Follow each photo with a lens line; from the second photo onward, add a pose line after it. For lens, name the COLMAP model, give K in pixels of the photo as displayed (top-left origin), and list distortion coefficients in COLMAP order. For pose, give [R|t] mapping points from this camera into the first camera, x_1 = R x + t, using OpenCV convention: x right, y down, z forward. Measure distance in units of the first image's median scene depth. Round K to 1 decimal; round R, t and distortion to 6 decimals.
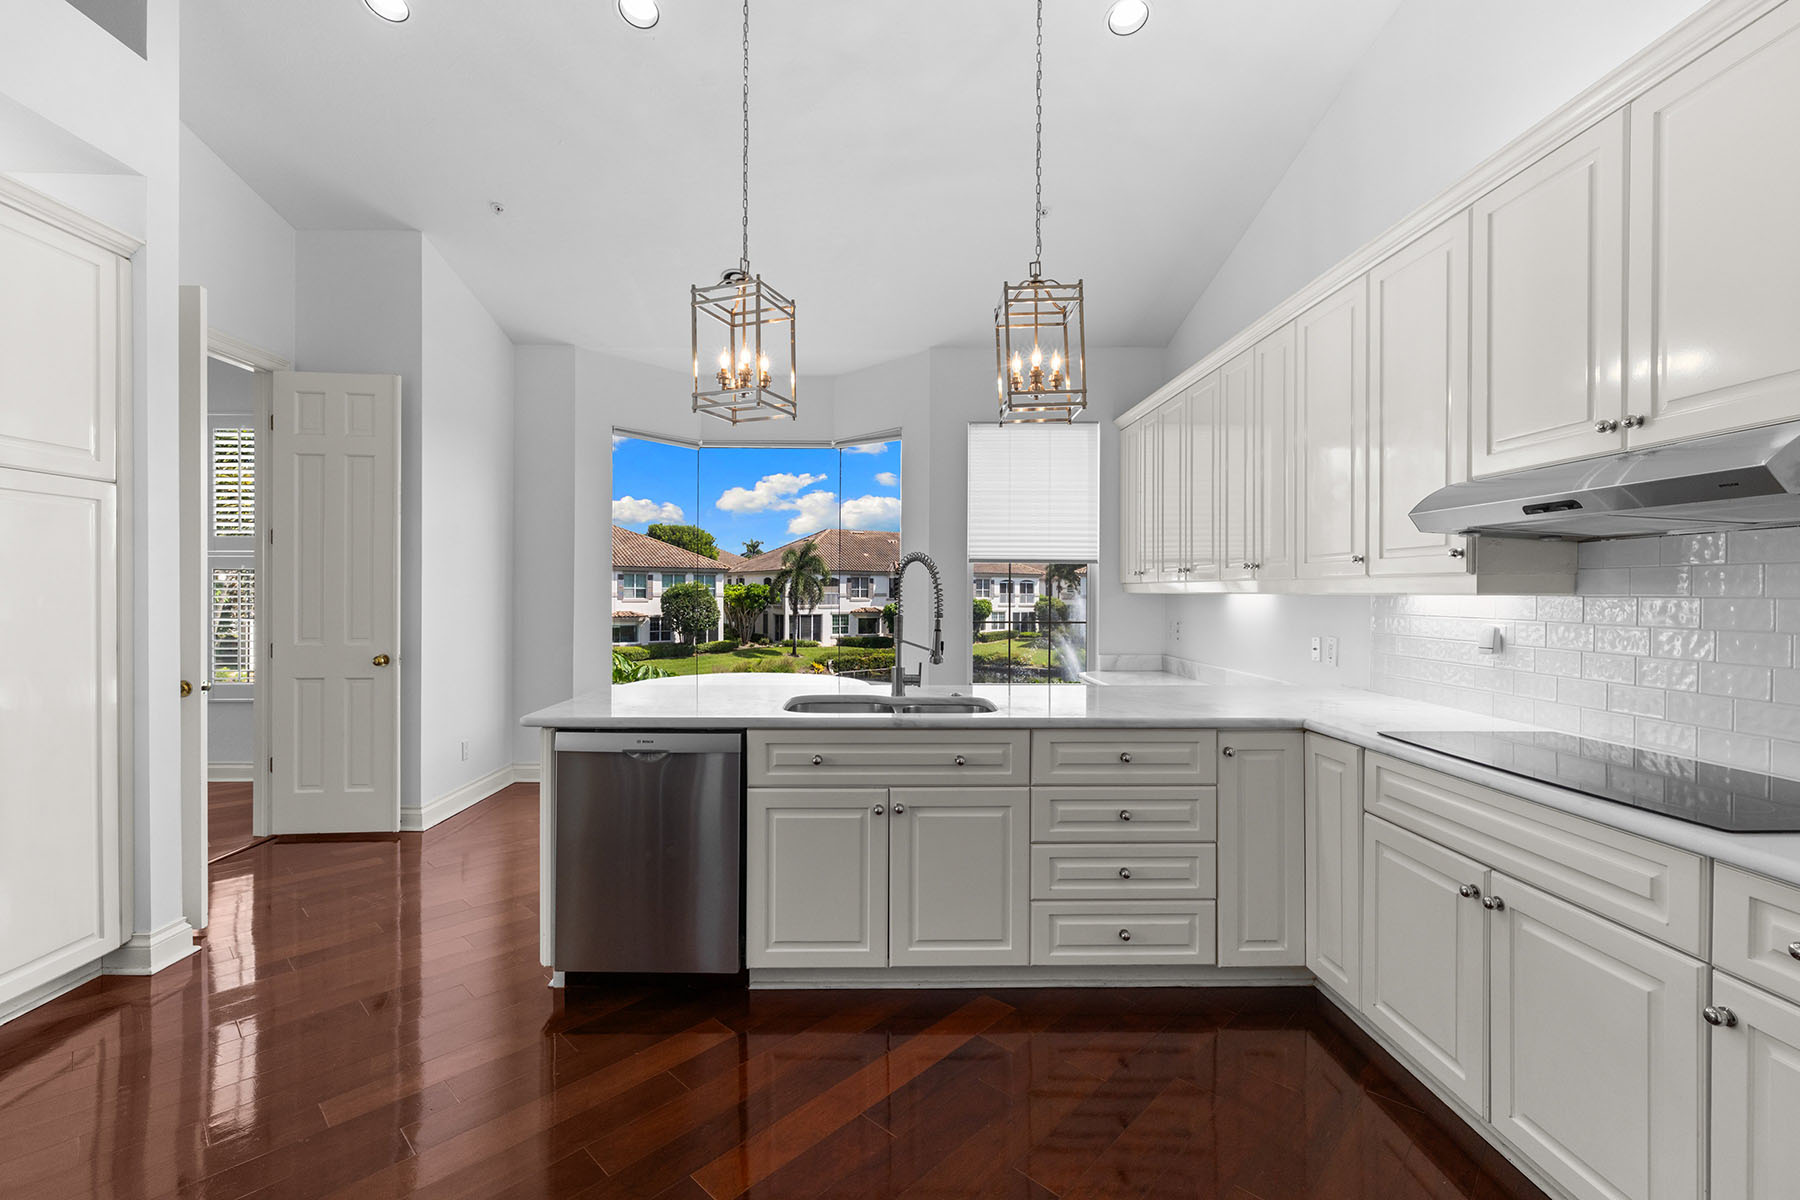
lens RADIAL K [[782.1, 0, 881.7], [0, 782.1, 594.5], [0, 0, 1]] dist [0.001208, 0.000797]
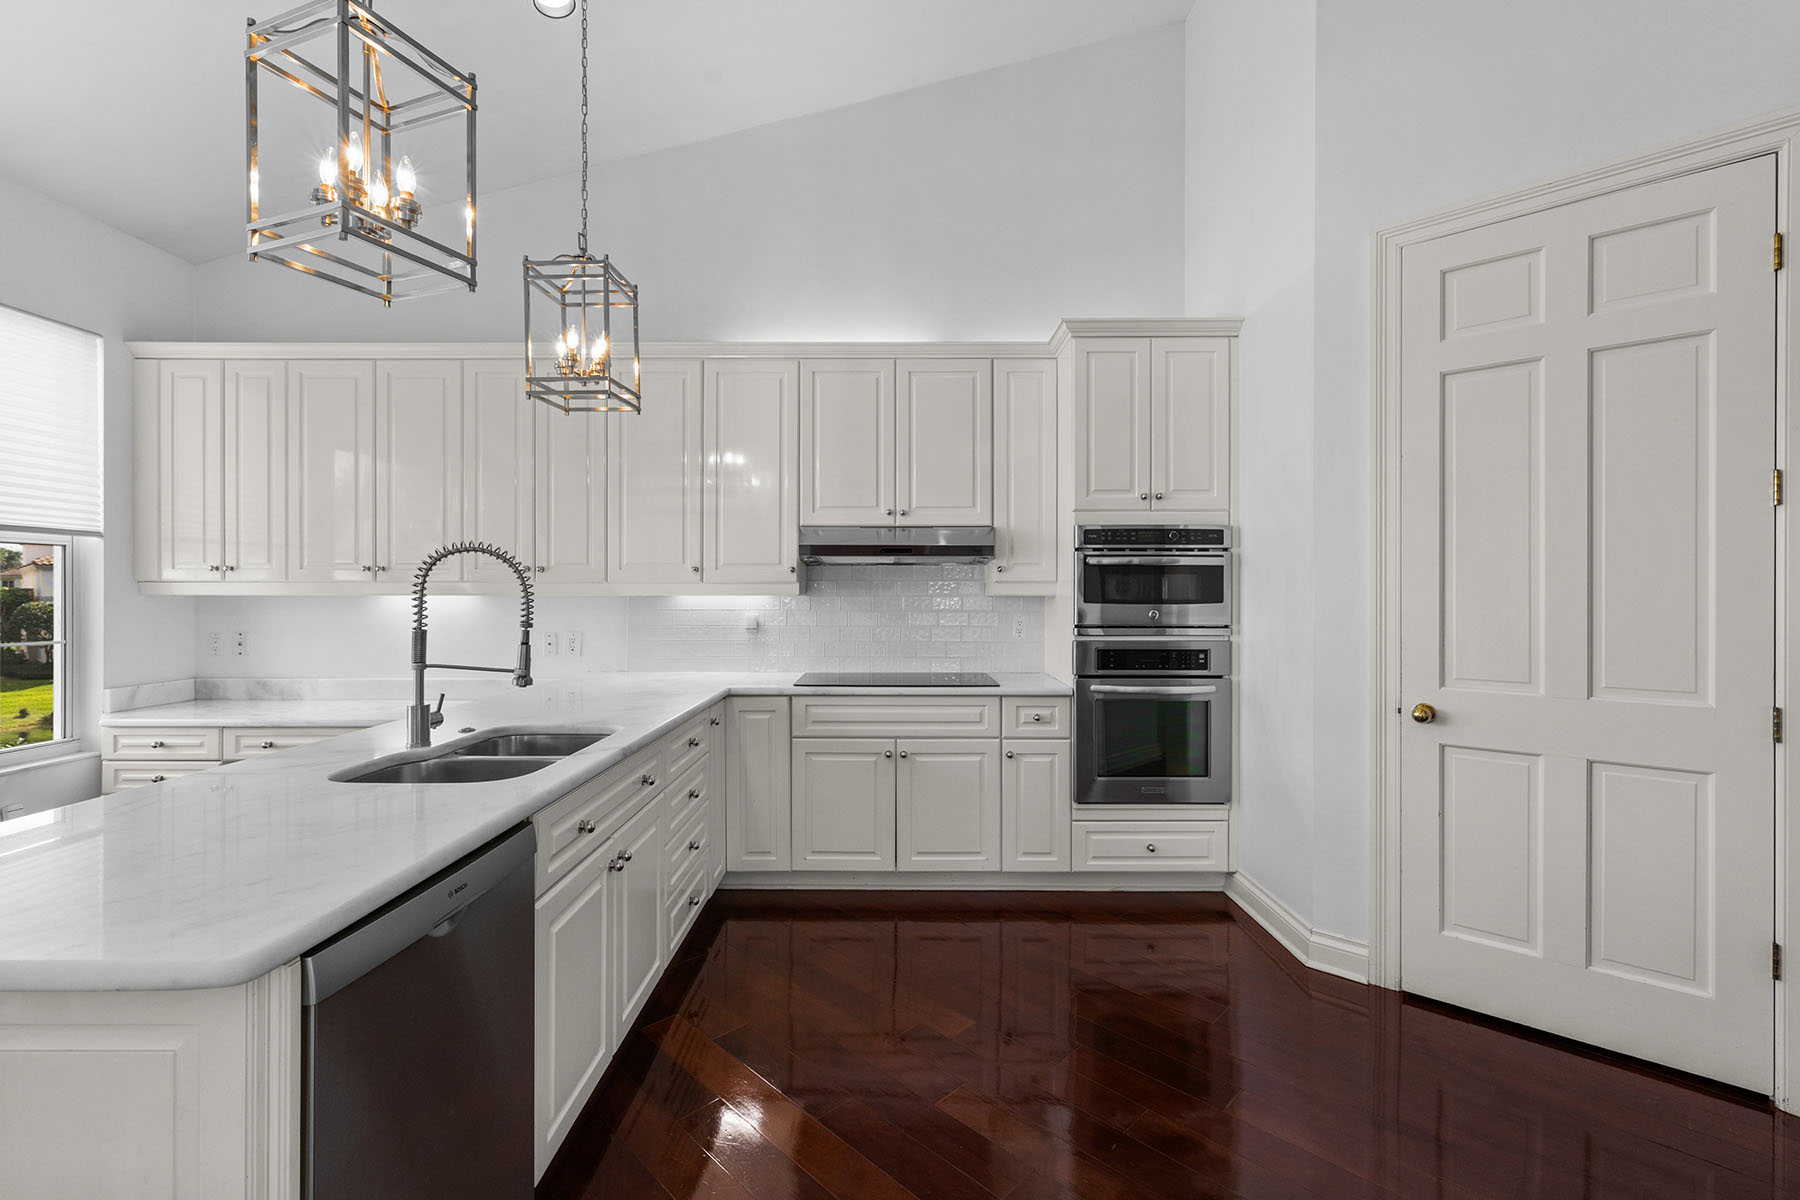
lens RADIAL K [[772.9, 0, 894.5], [0, 772.9, 596.3], [0, 0, 1]] dist [0.002375, 0.000211]
pose [[0.019688, -0.007250, 0.999780, -0.495383], [0.002920, 0.999970, 0.007194, -0.004869], [-0.999802, 0.002778, 0.019708, 0.433377]]
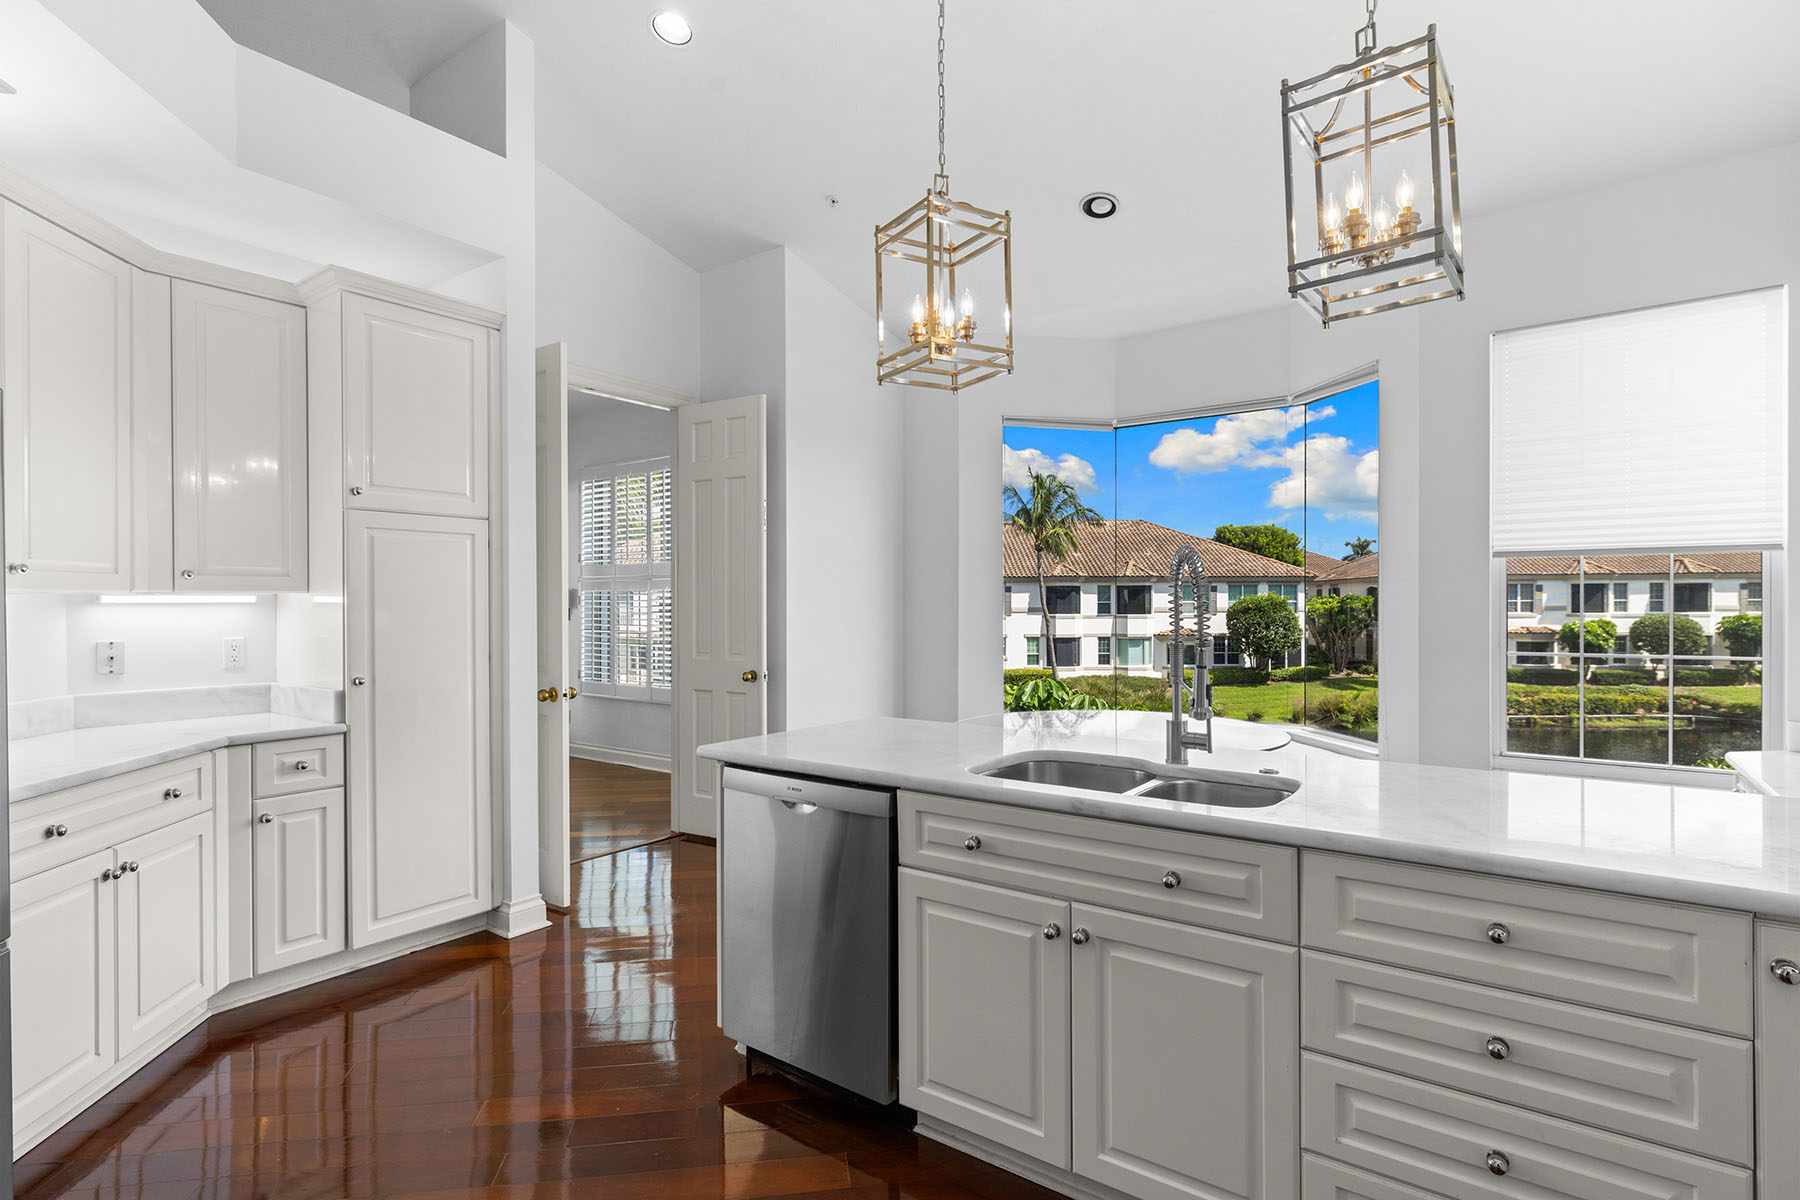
lens RADIAL K [[896.5, 0, 897.9], [0, 896.5, 607.6], [0, 0, 1]] dist [0.003438, 0.000689]
pose [[0.794467, -0.004876, -0.607288, 0.225381], [0.003873, 0.999988, -0.002961, -0.001020], [0.607295, 0.000000, 0.794477, 0.191321]]
